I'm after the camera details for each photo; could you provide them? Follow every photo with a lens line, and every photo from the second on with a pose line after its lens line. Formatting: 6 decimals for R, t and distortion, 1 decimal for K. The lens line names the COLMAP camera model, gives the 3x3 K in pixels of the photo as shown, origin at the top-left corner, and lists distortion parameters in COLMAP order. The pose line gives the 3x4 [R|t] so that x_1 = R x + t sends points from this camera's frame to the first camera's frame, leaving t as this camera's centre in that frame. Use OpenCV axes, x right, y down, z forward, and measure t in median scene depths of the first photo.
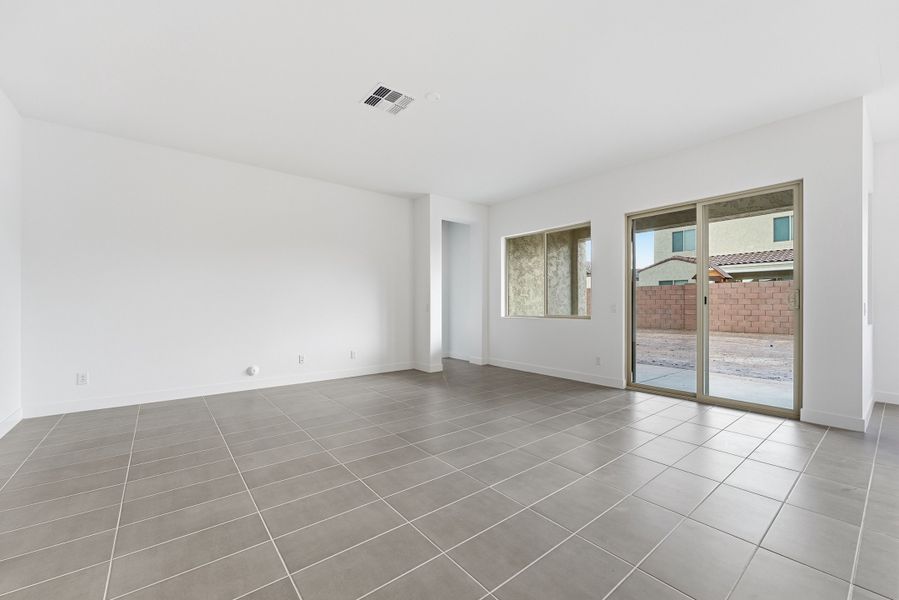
lens RADIAL K [[362.1, 0, 451.2], [0, 362.1, 303.4], [0, 0, 1]] dist [0.000014, 0.000639]
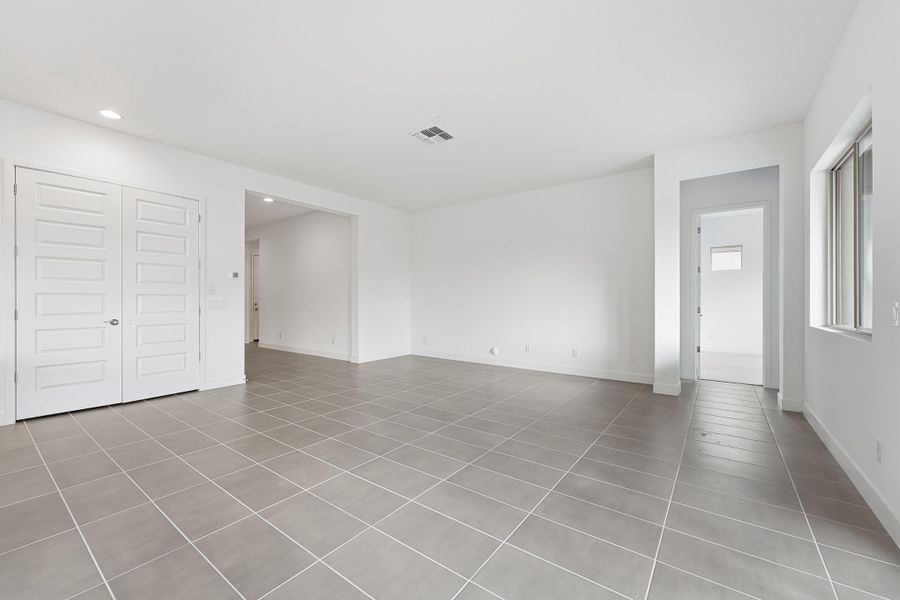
lens RADIAL K [[362.5, 0, 453.0], [0, 362.5, 304.1], [0, 0, 1]] dist [0.000014, 0.000639]
pose [[0.250477, 0.008882, -0.968082, 0.546013], [0.003734, 0.999942, 0.010140, -0.002066], [0.968115, -0.006155, 0.250429, 0.395132]]
